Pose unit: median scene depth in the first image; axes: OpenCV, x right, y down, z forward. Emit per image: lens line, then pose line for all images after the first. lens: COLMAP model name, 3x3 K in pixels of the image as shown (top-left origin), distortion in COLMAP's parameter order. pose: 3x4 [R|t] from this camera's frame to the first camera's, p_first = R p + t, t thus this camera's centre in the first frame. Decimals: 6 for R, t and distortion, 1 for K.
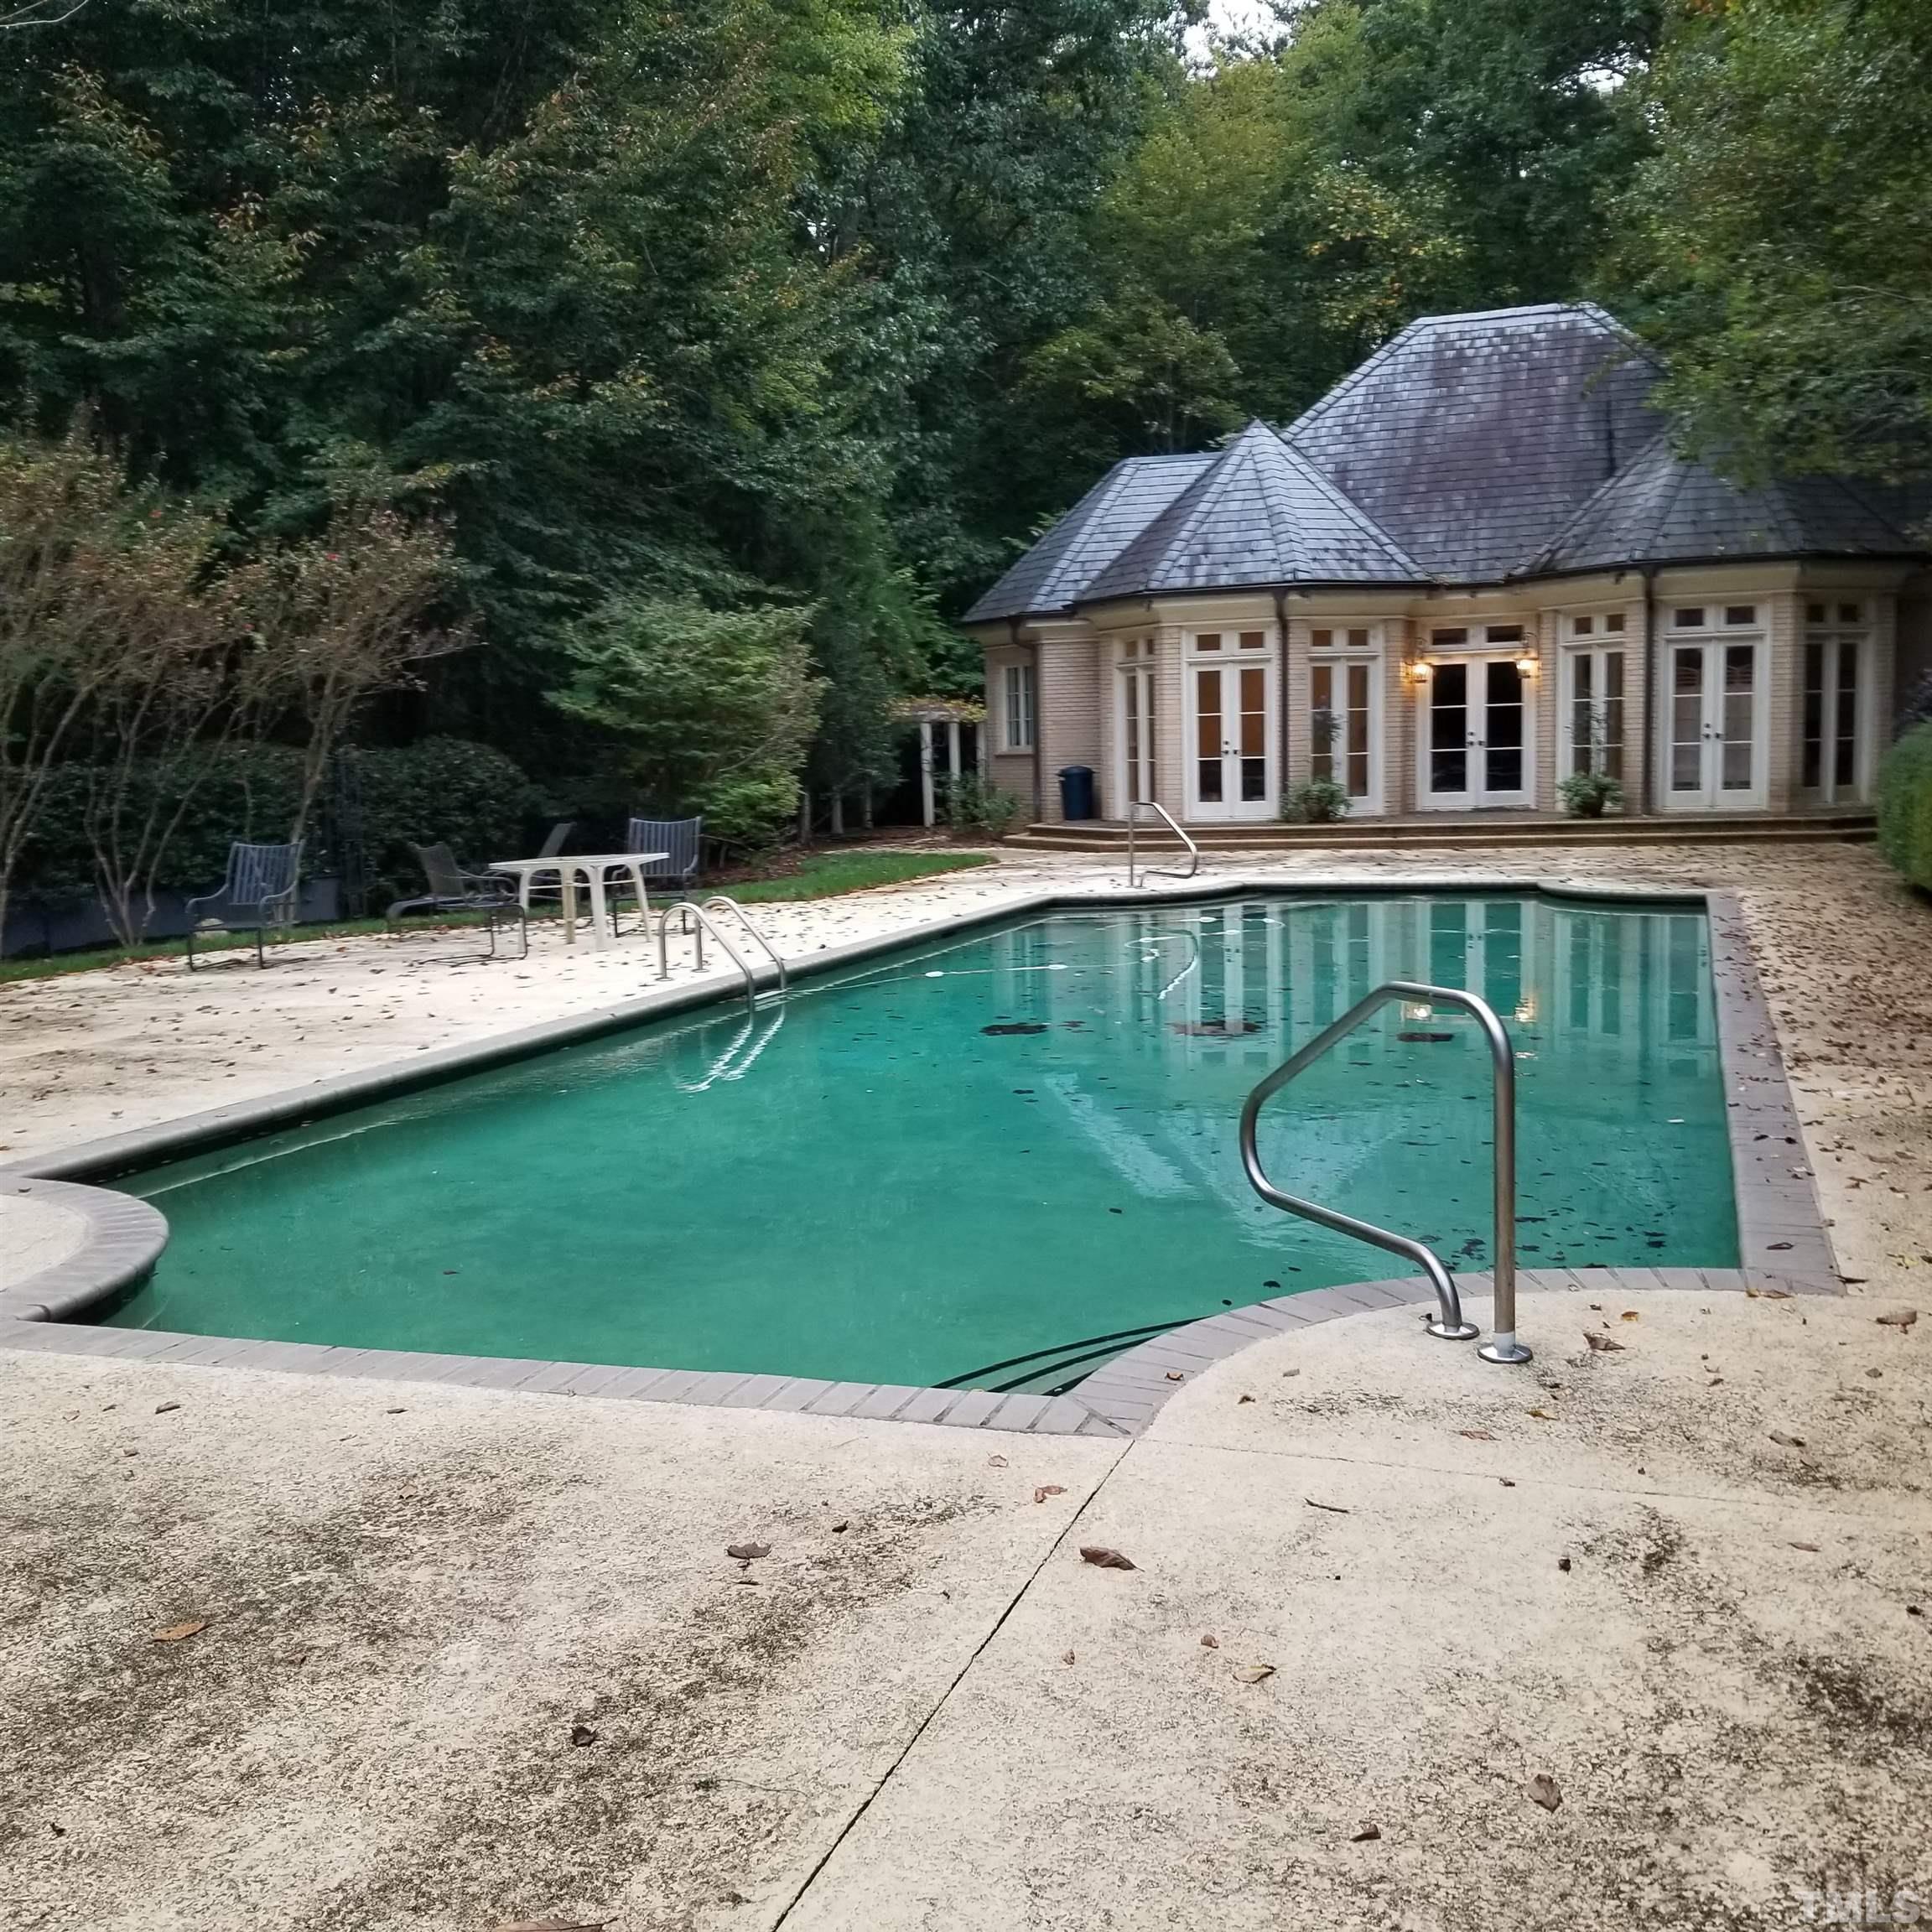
lens RADIAL K [[2020.7, 0, 969.6], [0, 2020.7, 1047.2], [0, 0, 1]] dist [0.093652, -0.265876]
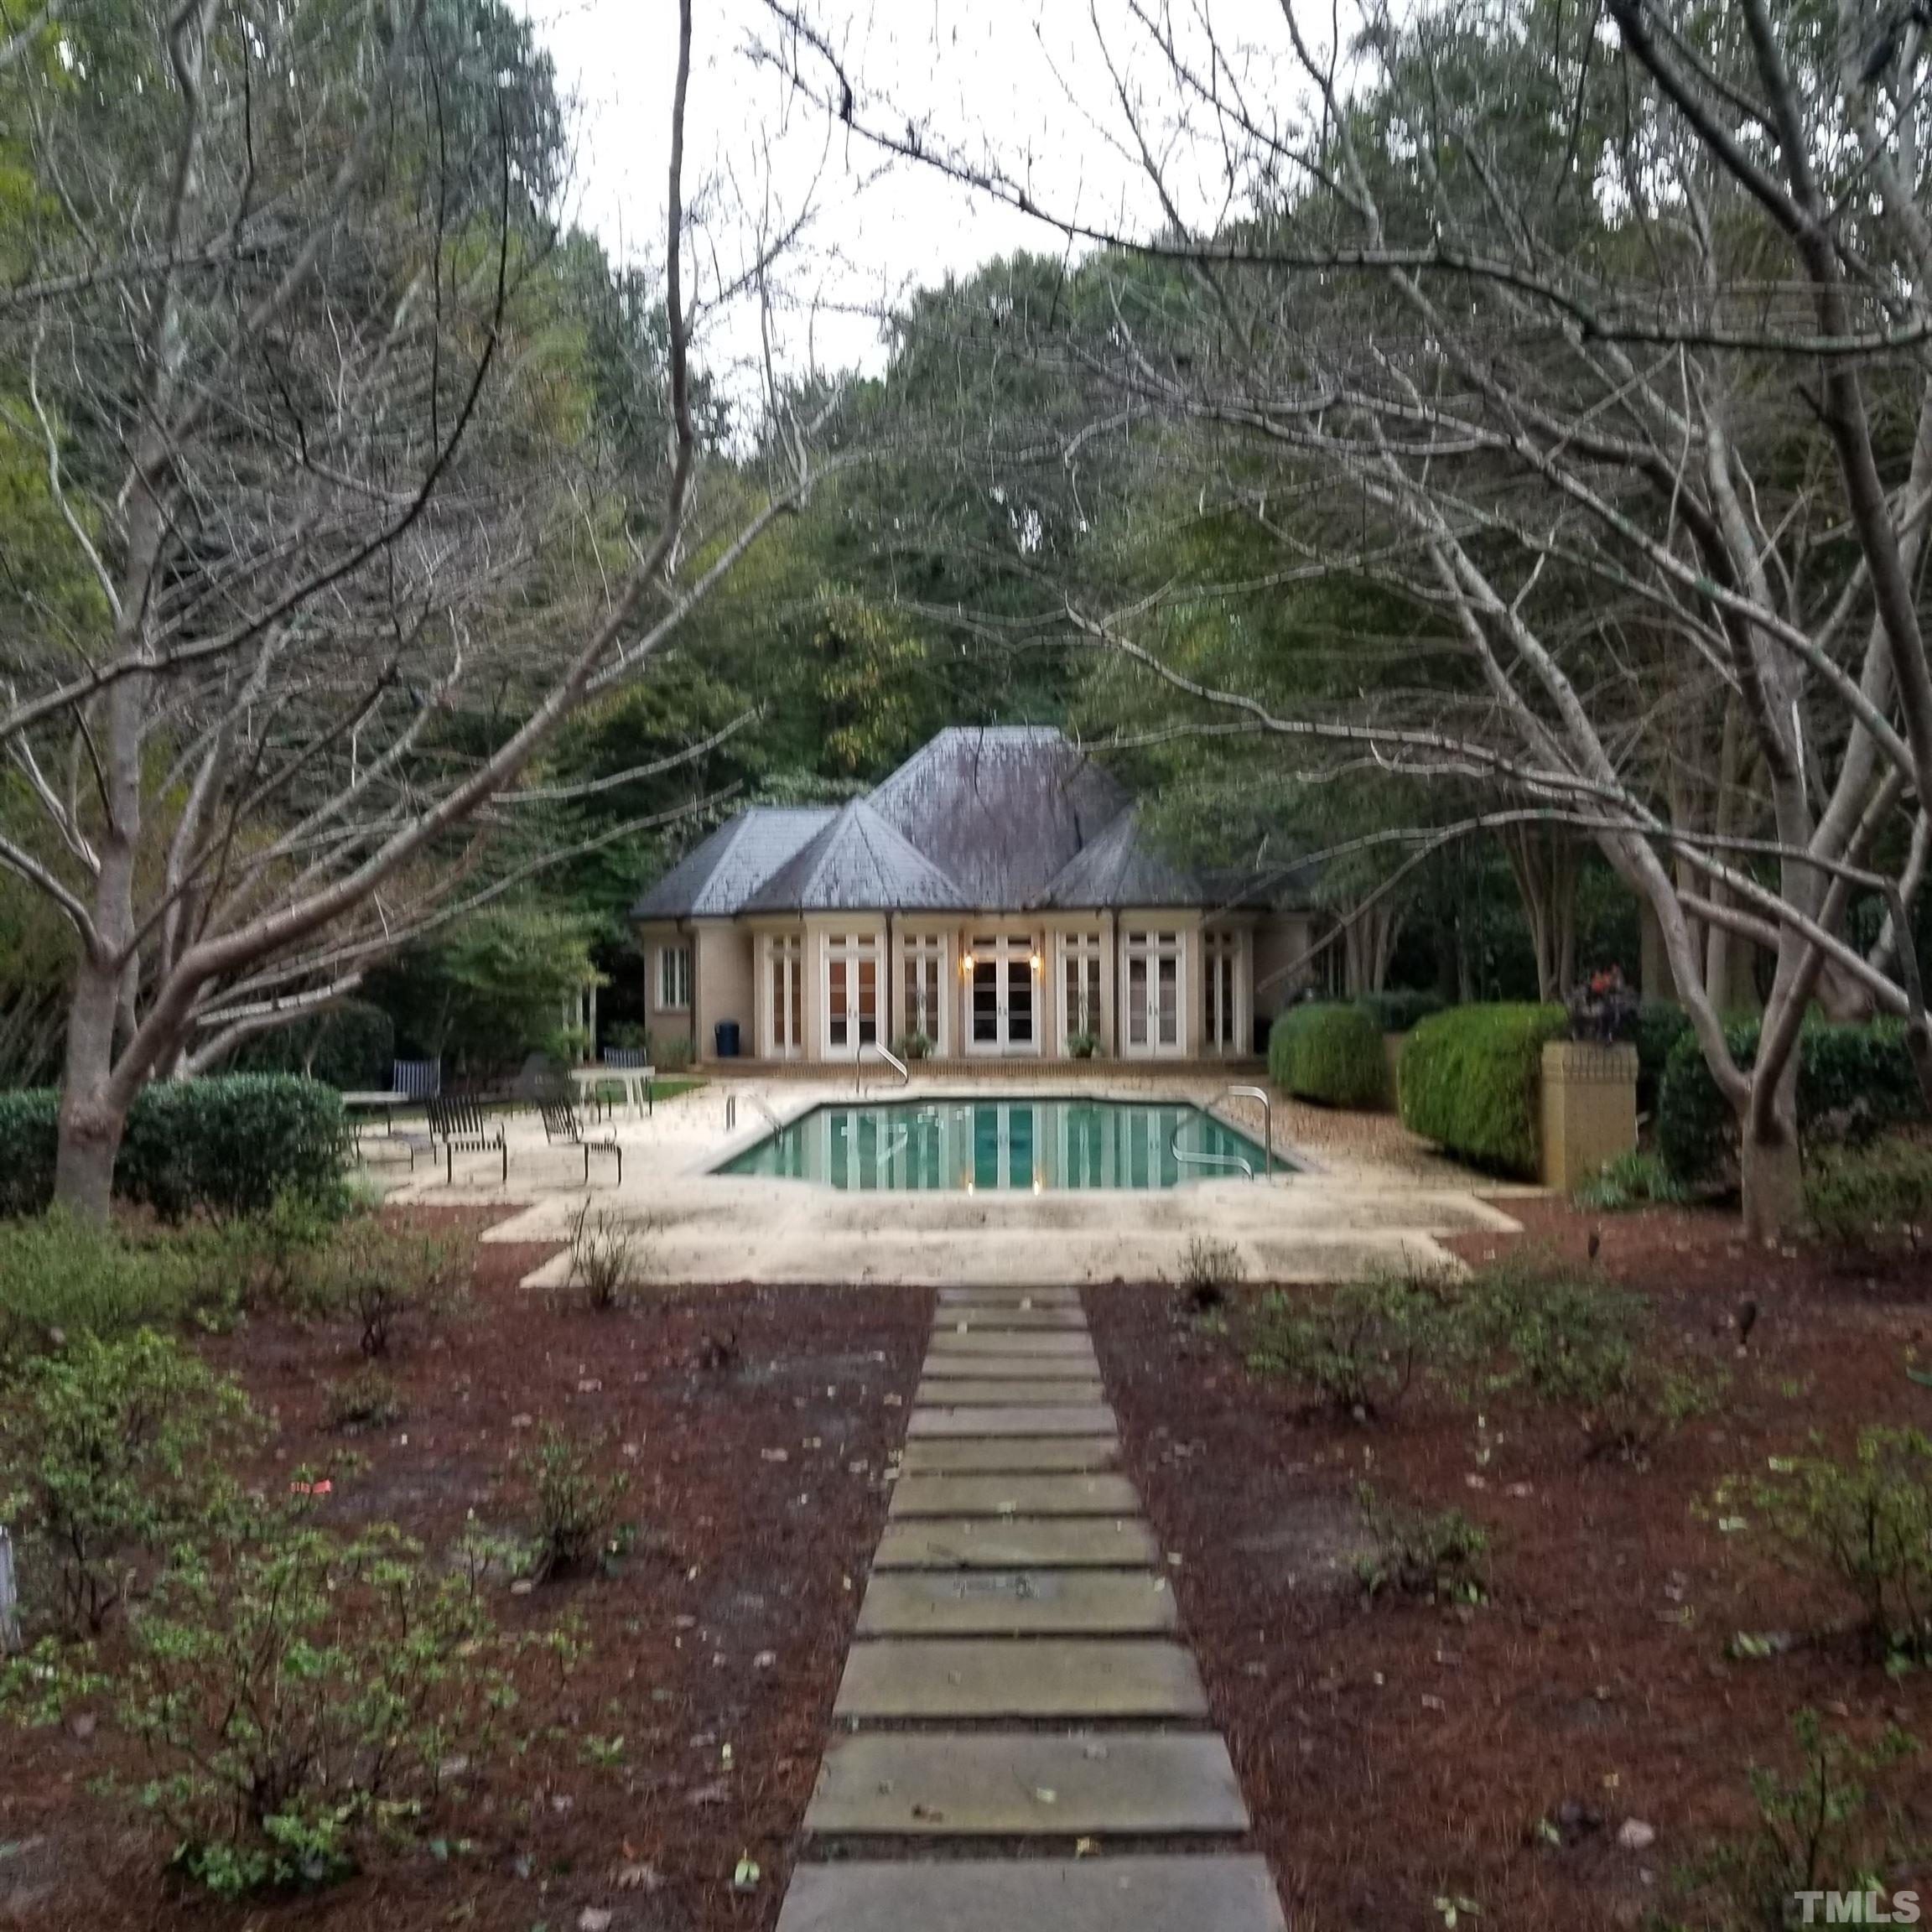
lens RADIAL K [[2020.7, 0, 969.6], [0, 2020.7, 1047.2], [0, 0, 1]] dist [0.093652, -0.265876]
pose [[0.946077, 0.013114, 0.323676, -0.275011], [0.026000, 0.992883, -0.116223, 0.055370], [-0.322897, 0.118371, 0.939003, -0.430701]]
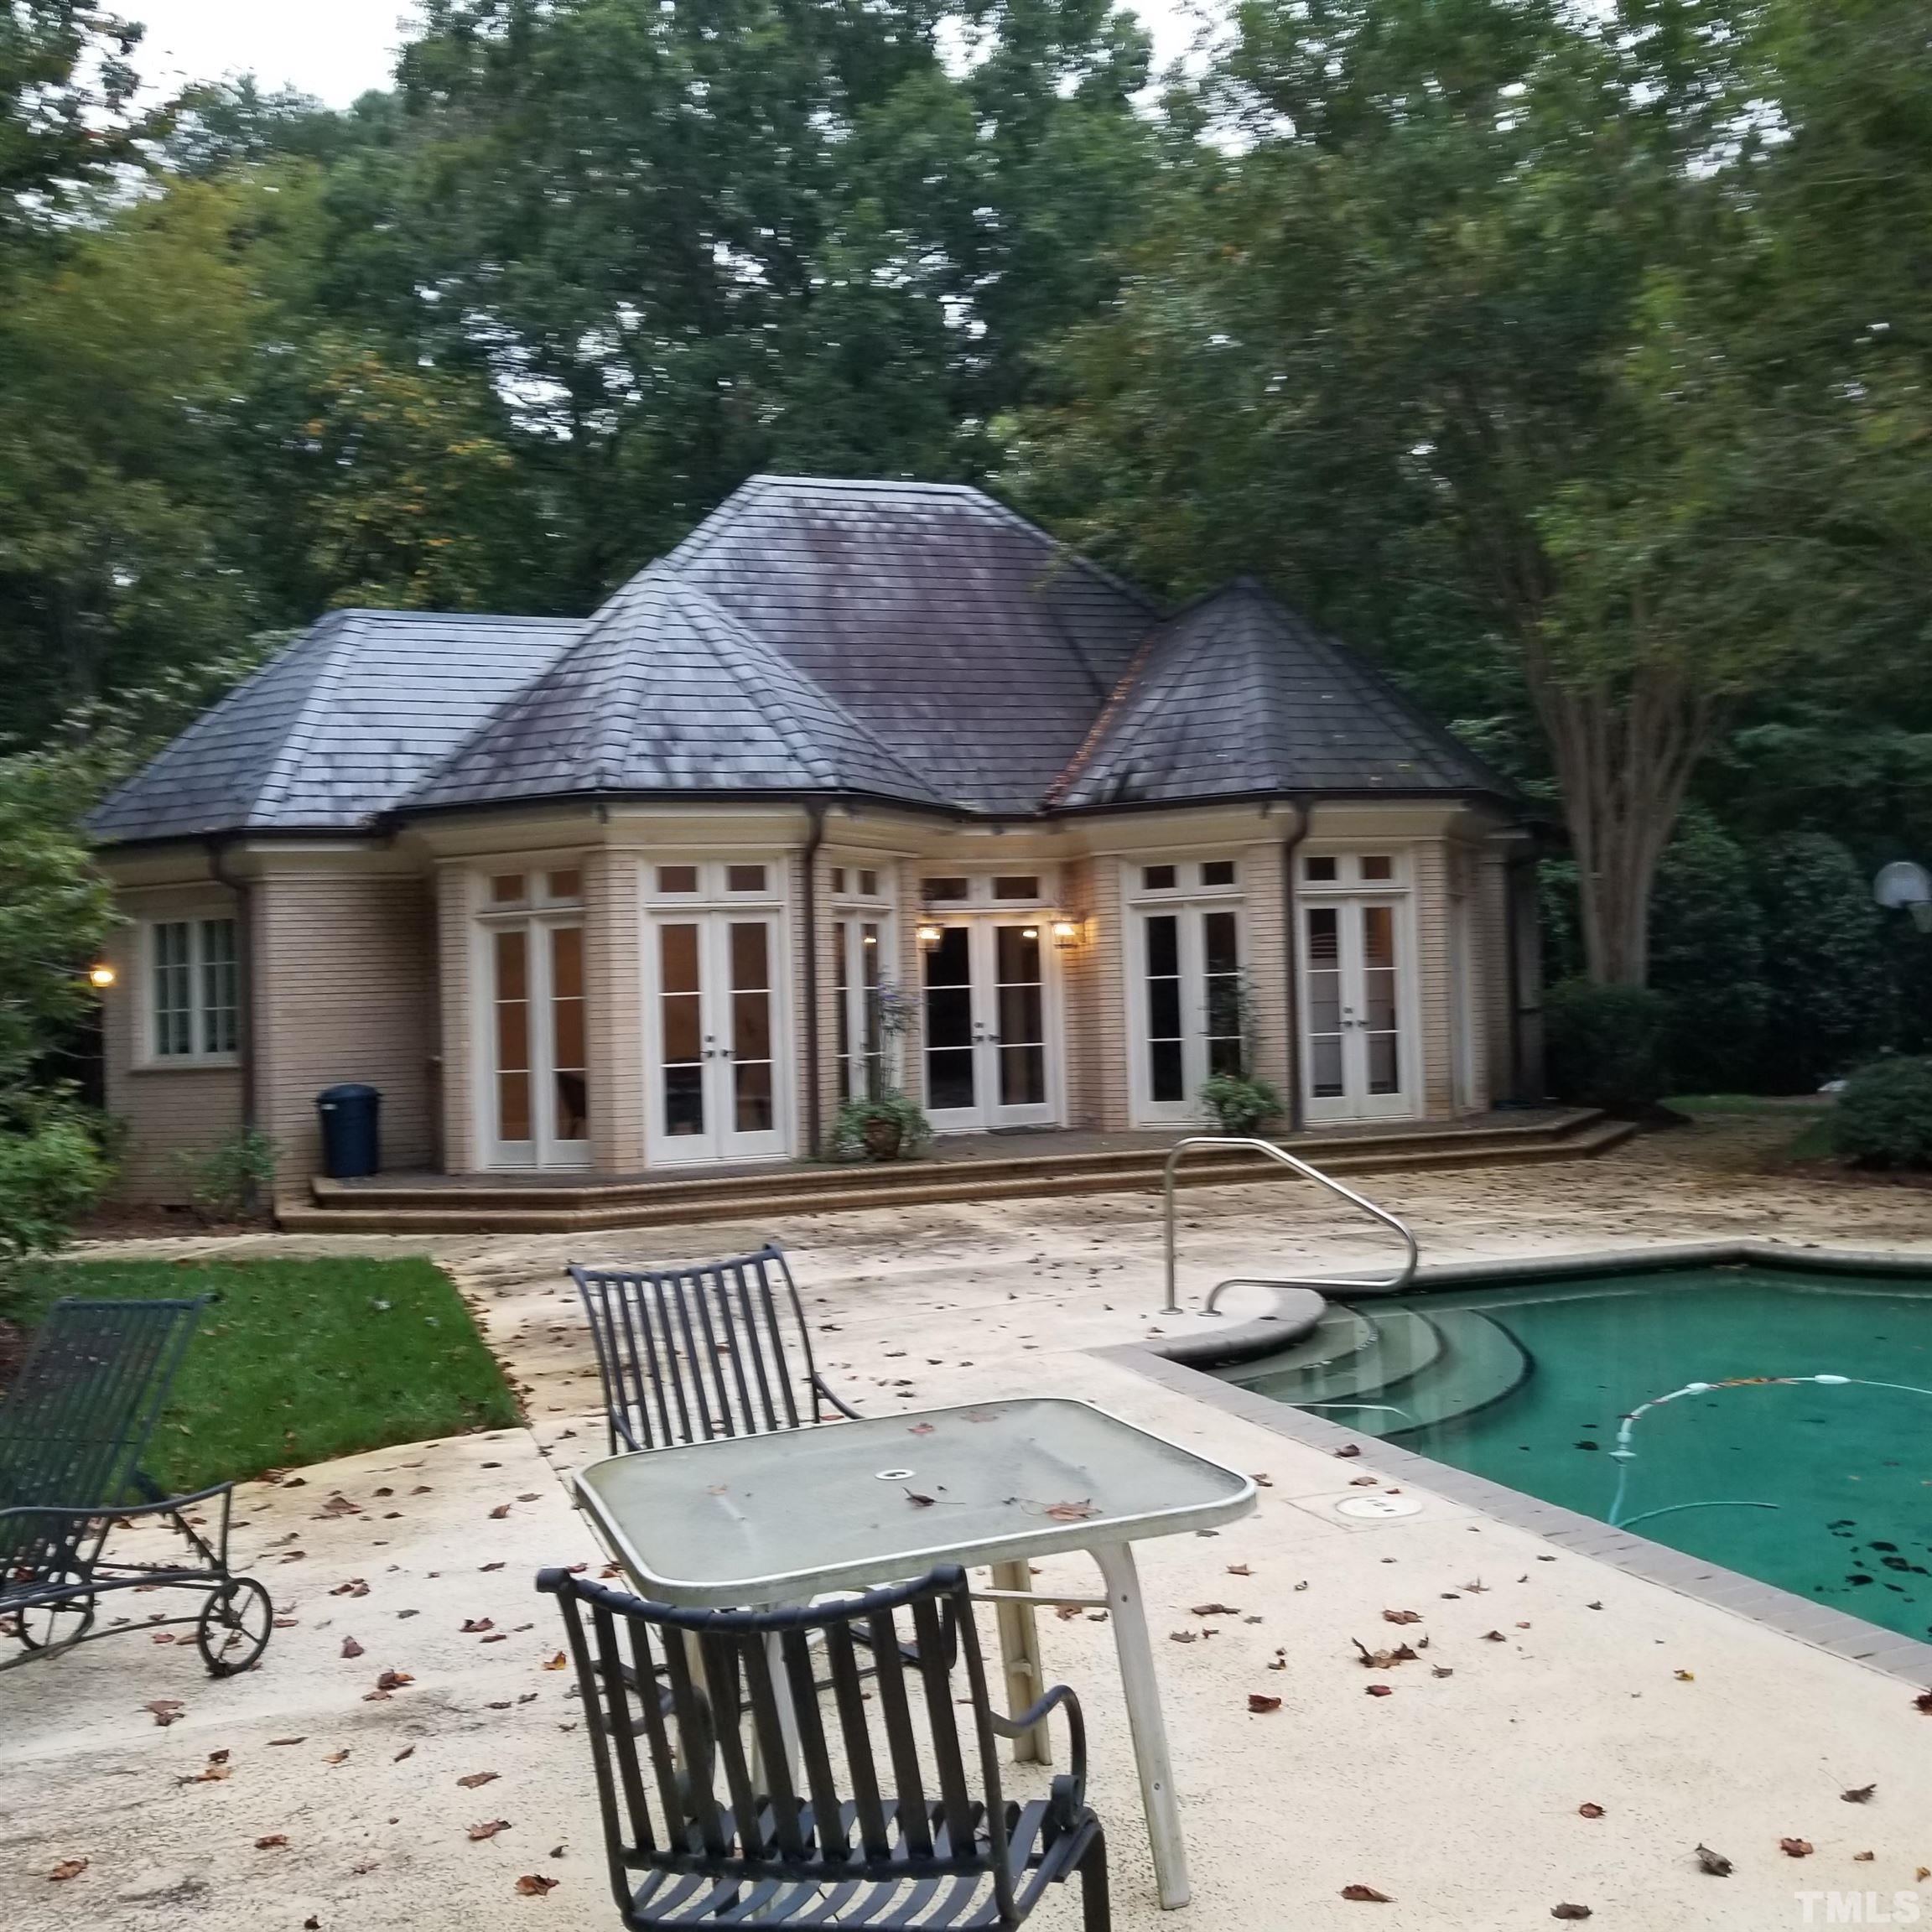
lens RADIAL K [[1974.9, 0, 966.0], [0, 1974.9, 966.0], [0, 0, 1]] dist [0.094587, -0.153343]
pose [[0.775516, 0.014061, 0.631171, -0.195219], [0.108631, 0.981869, -0.155348, -0.070807], [-0.621912, 0.189040, 0.759927, 0.495424]]
